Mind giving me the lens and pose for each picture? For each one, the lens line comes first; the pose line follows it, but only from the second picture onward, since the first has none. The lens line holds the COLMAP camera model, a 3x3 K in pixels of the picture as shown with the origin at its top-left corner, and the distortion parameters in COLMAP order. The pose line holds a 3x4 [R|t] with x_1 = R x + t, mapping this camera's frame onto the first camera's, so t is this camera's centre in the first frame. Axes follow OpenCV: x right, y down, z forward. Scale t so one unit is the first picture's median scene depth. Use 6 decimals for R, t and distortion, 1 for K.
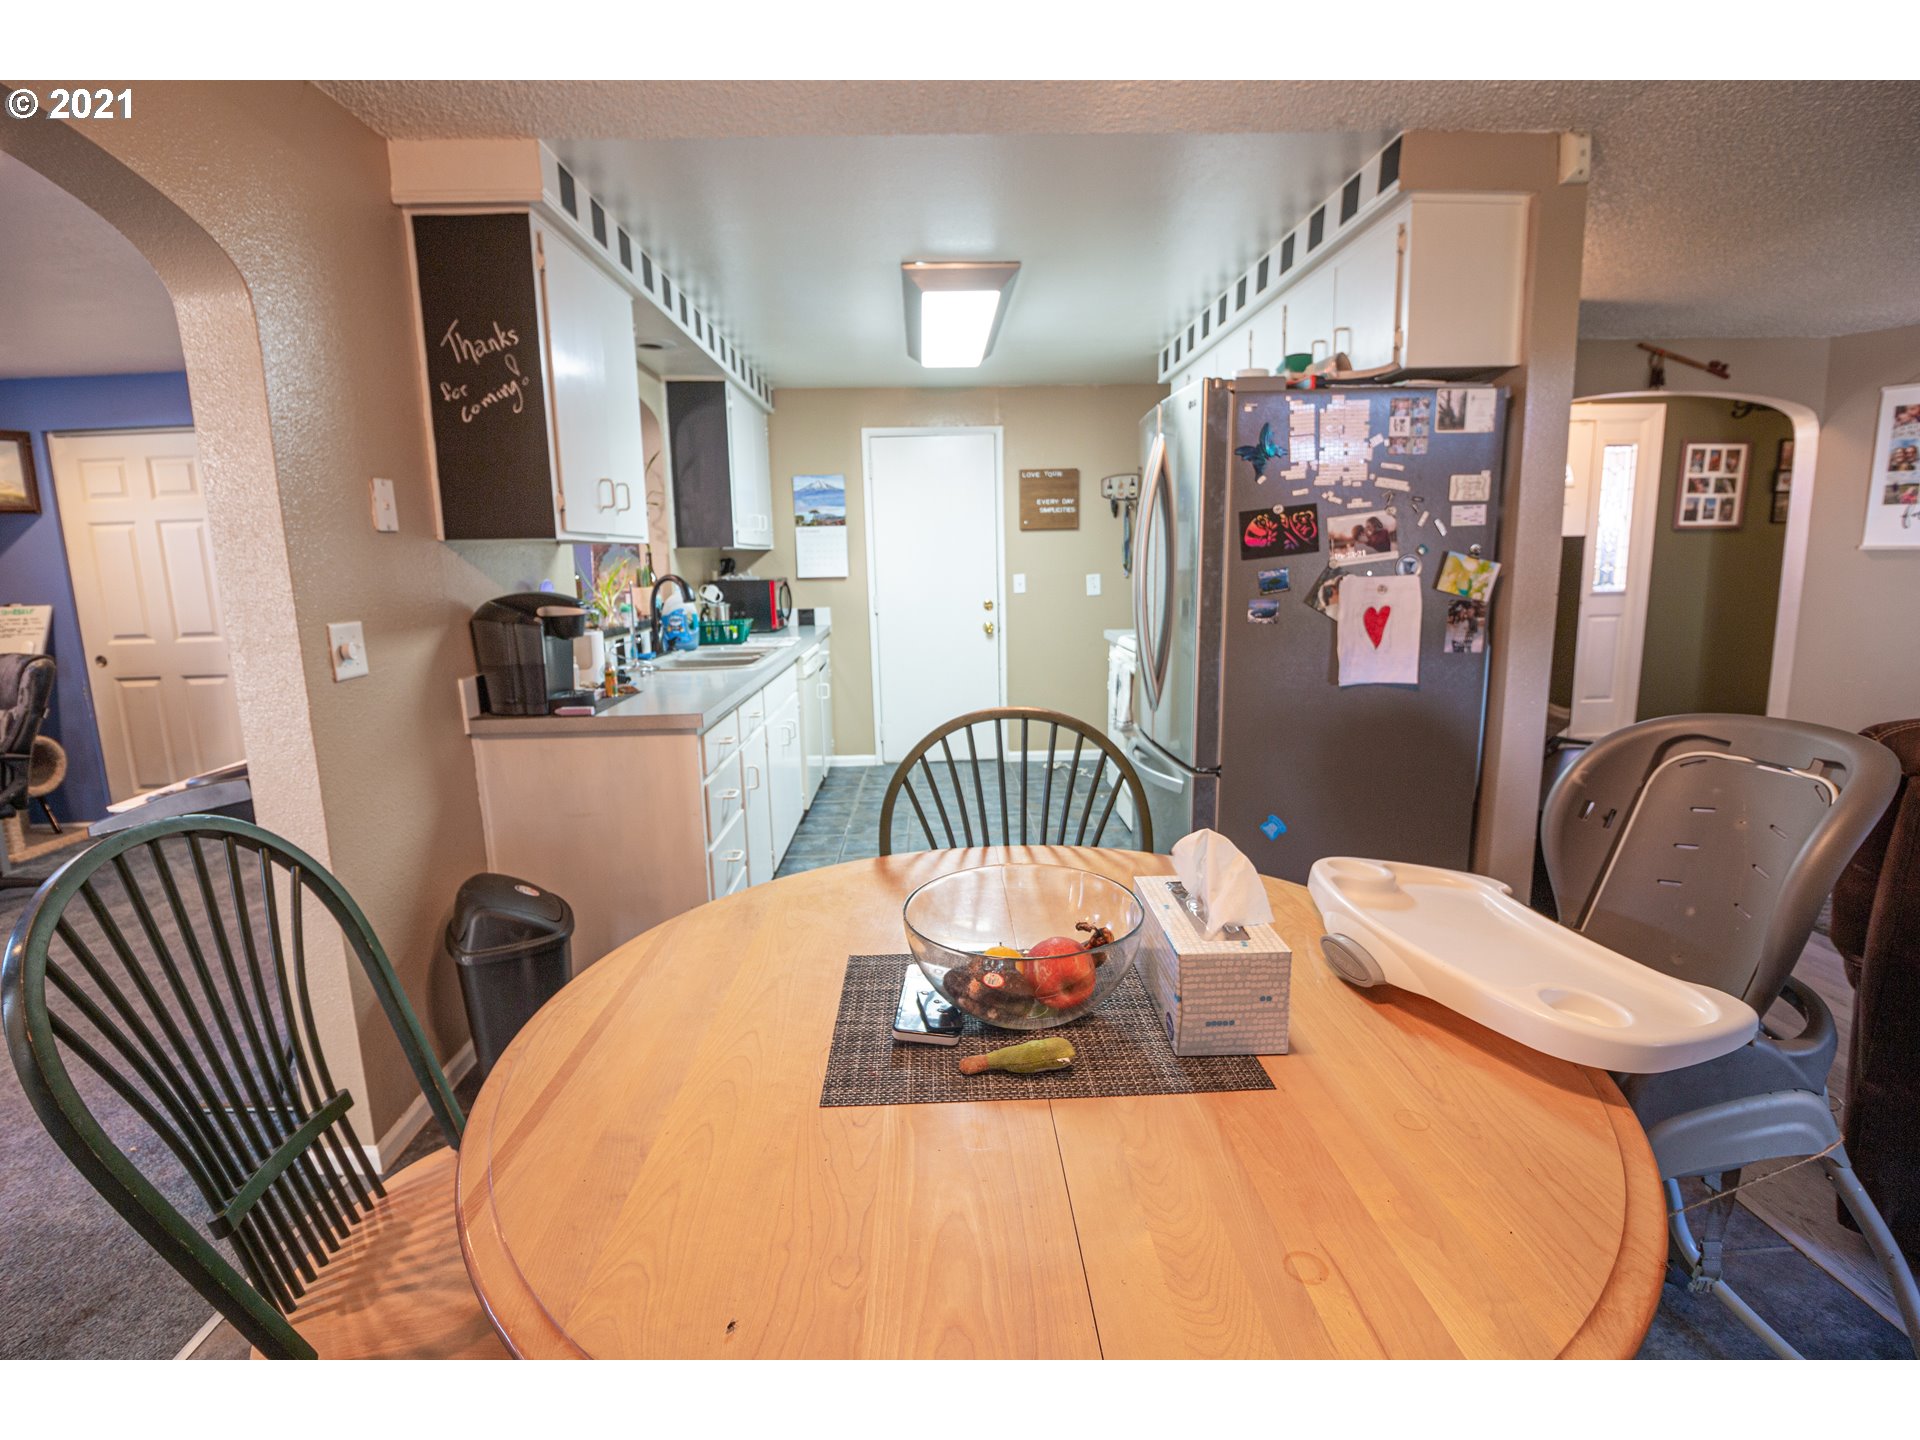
lens RADIAL K [[881.5, 0, 955.3], [0, 881.5, 703.5], [0, 0, 1]] dist [0.000379, -0.015181]
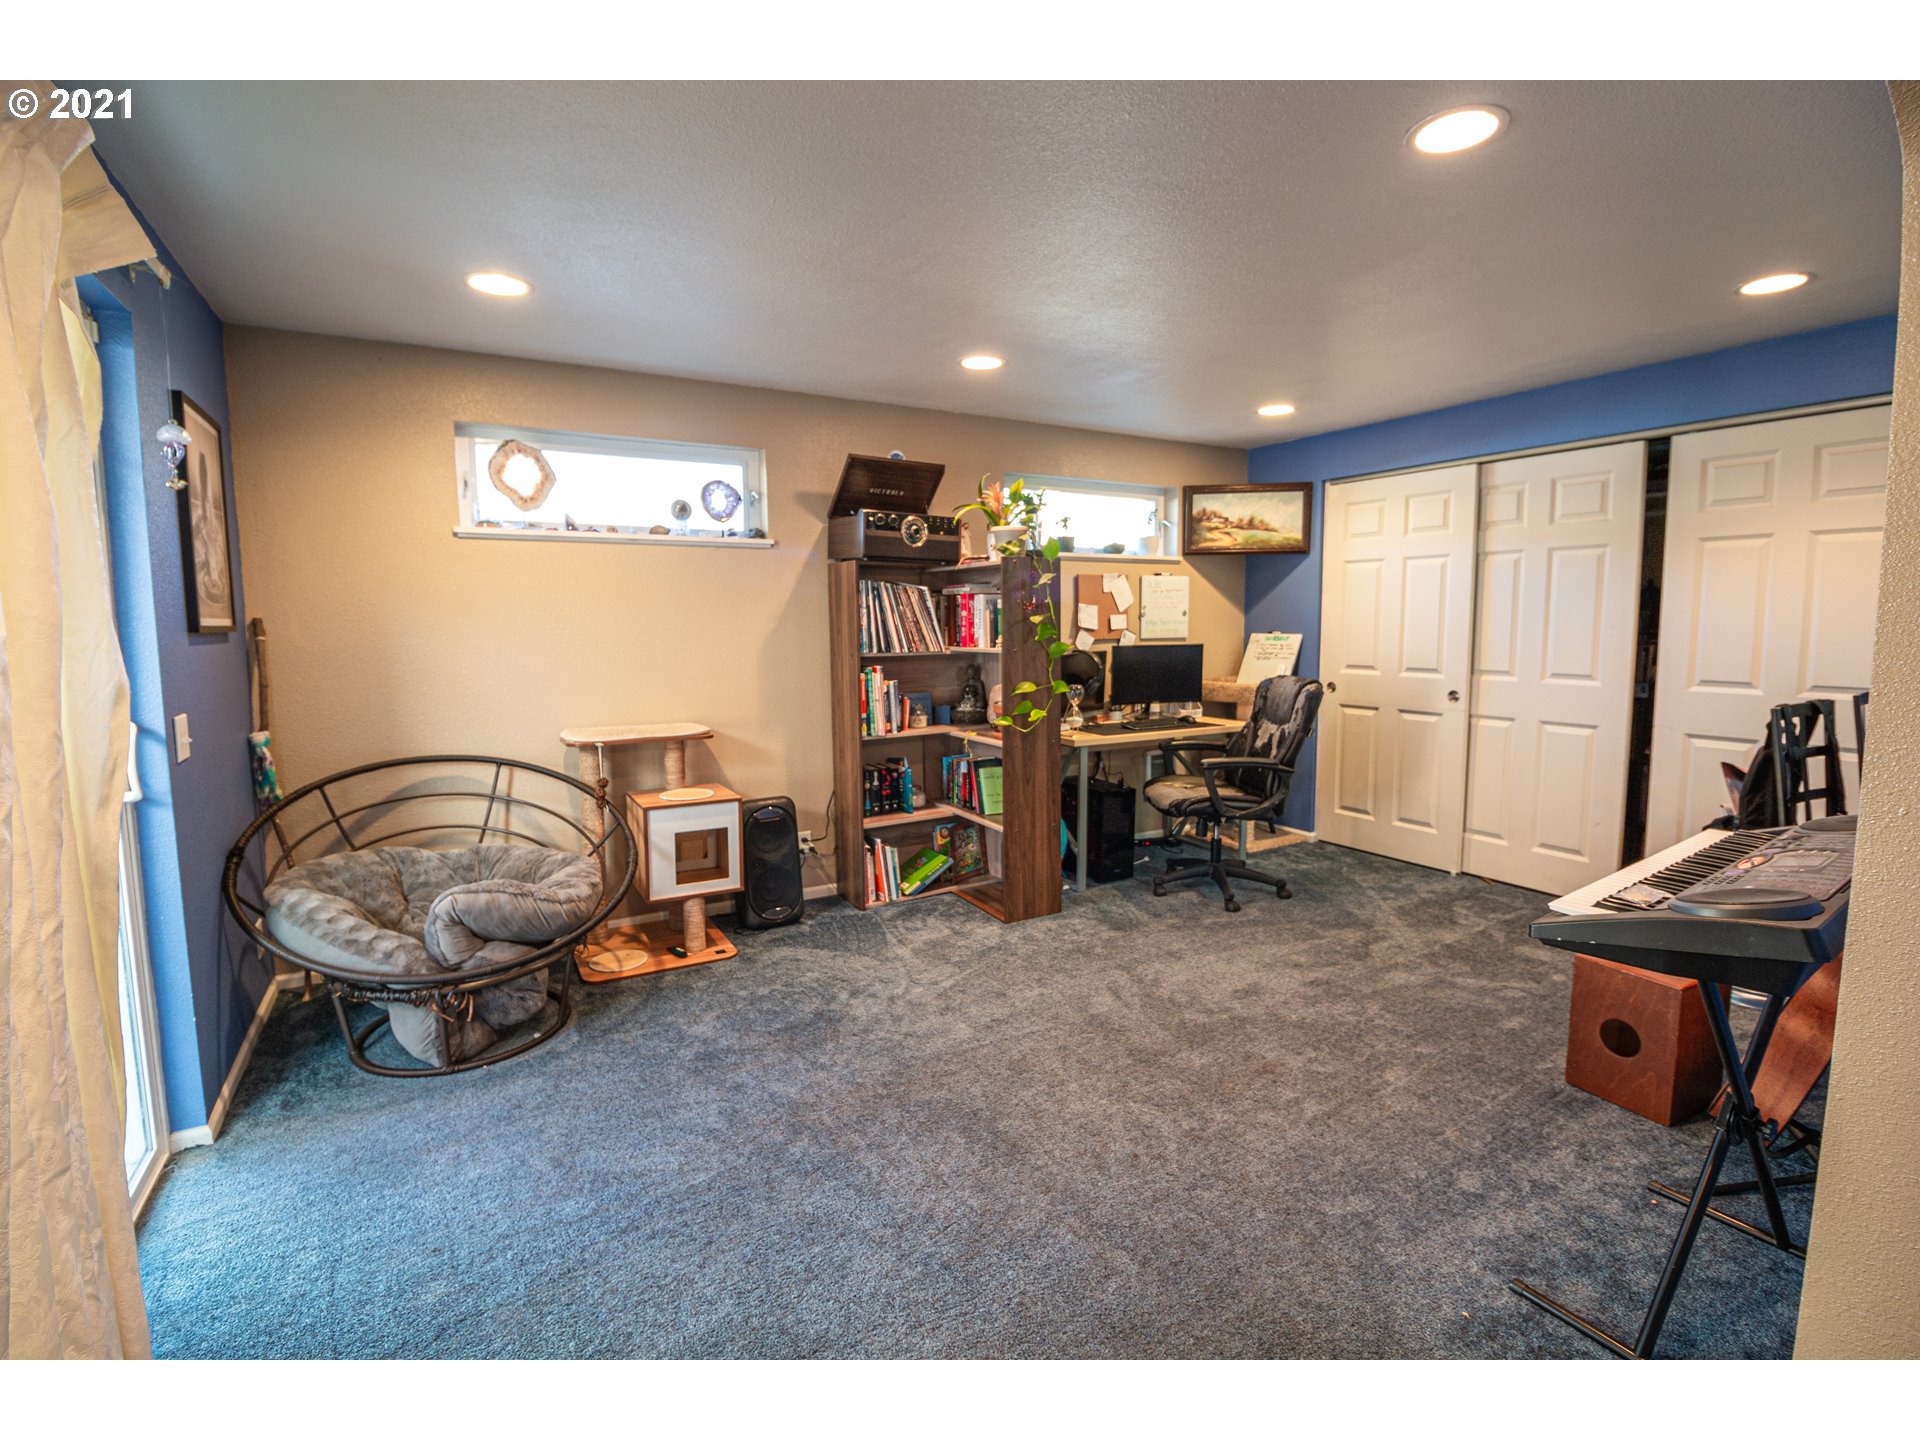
lens RADIAL K [[881.5, 0, 955.3], [0, 881.5, 703.5], [0, 0, 1]] dist [0.000379, -0.015181]
pose [[0.471237, 0.108474, -0.875311, -0.456218], [-0.148493, 0.988000, 0.042496, -0.010032], [0.869417, 0.109952, 0.481690, 0.112722]]
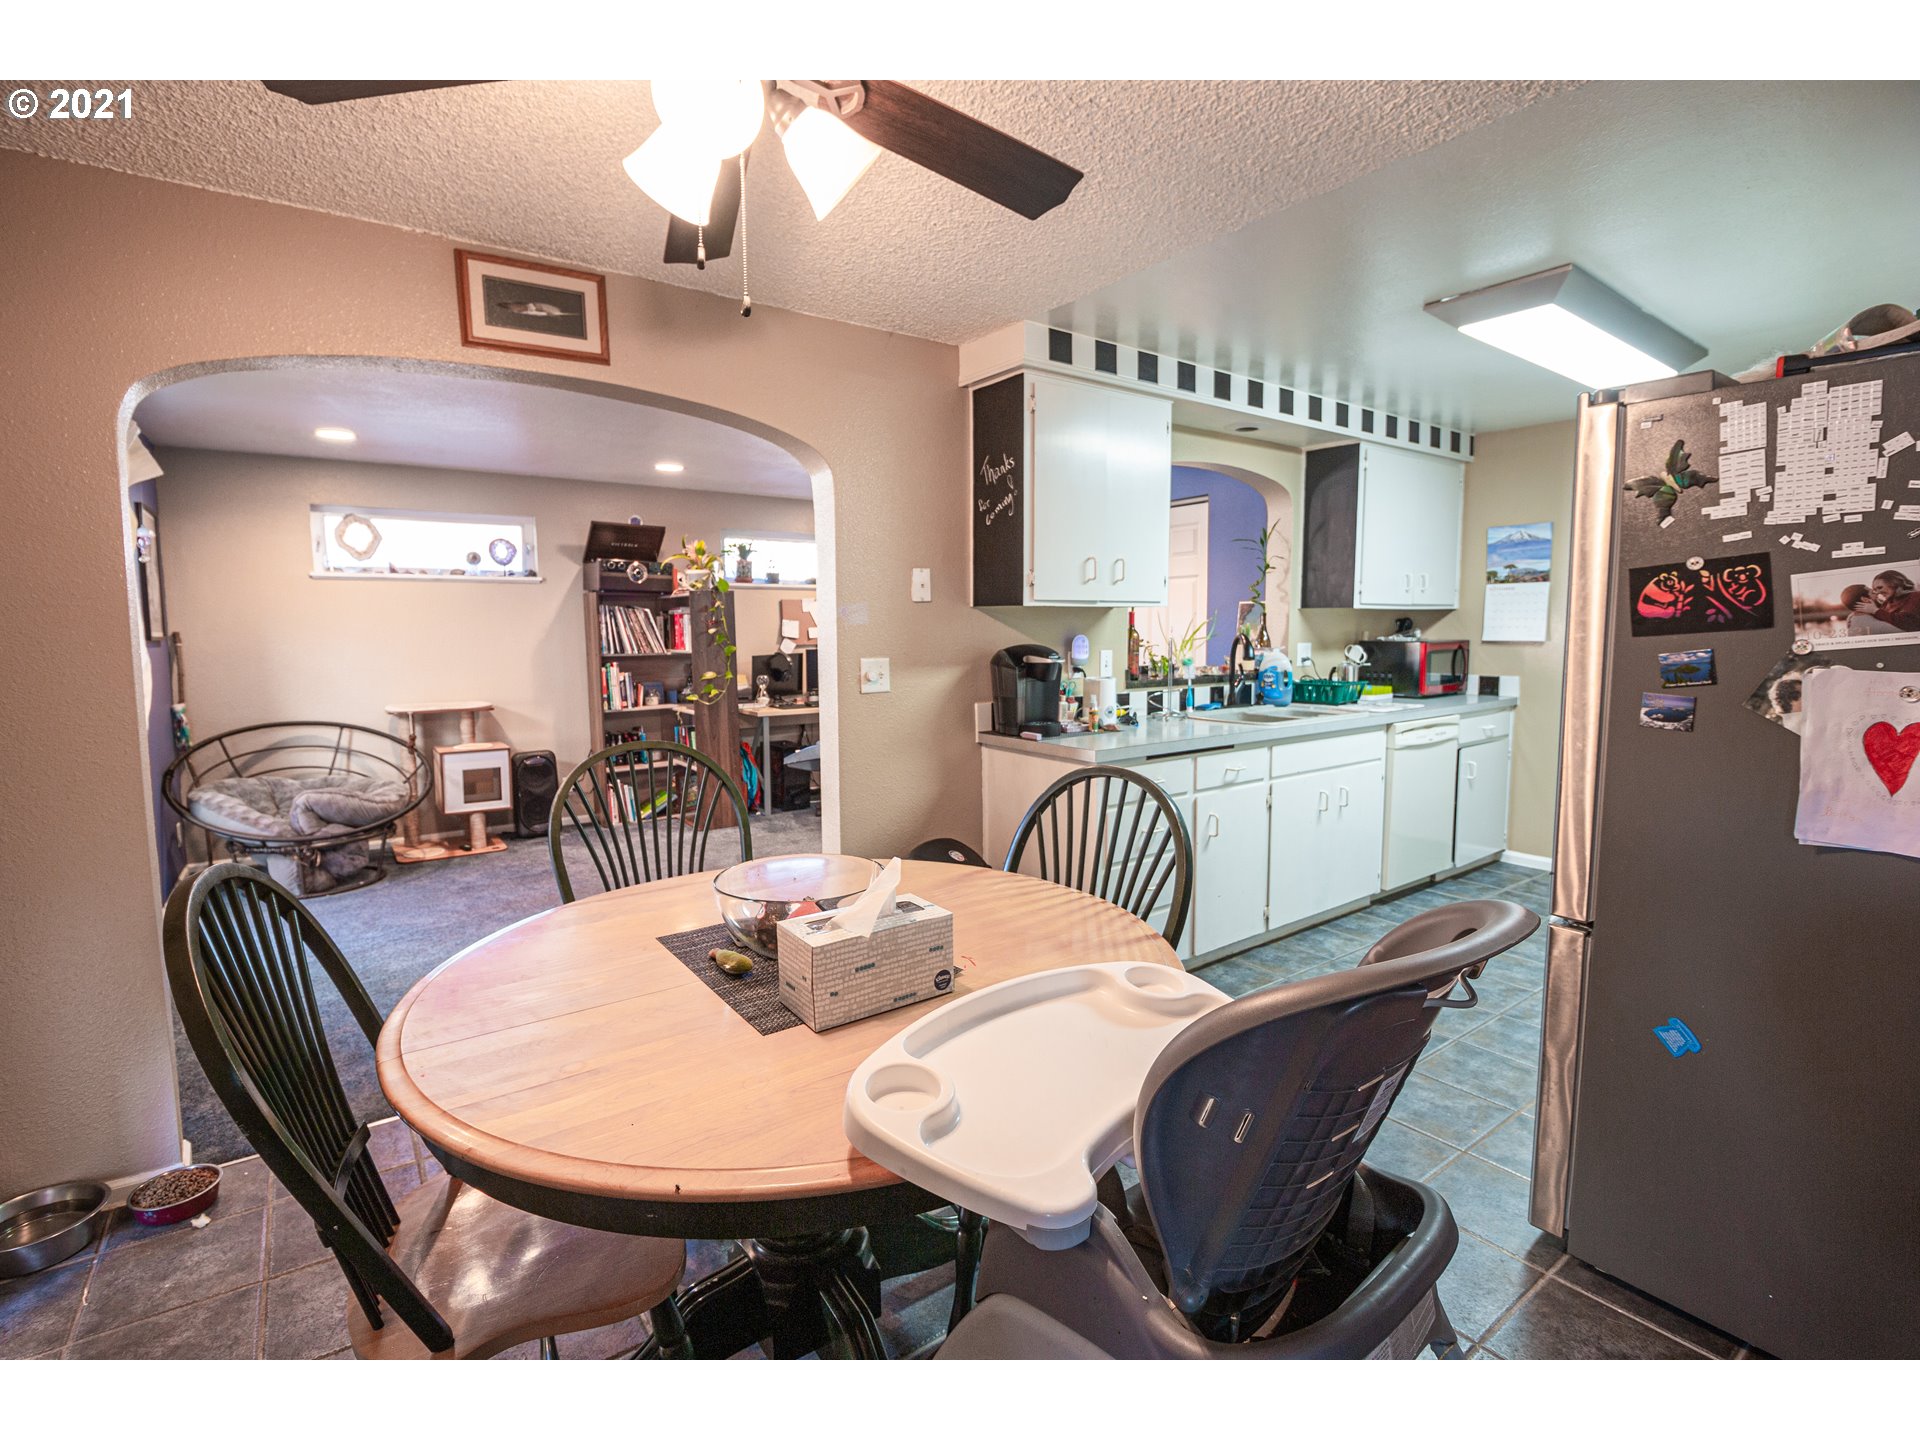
lens RADIAL K [[881.5, 0, 955.3], [0, 881.5, 703.5], [0, 0, 1]] dist [0.000379, -0.015181]
pose [[0.561386, 0.091352, -0.822496, 0.597891], [-0.140031, 0.990043, 0.014385, -0.043513], [0.815621, 0.107100, 0.568588, 0.164573]]
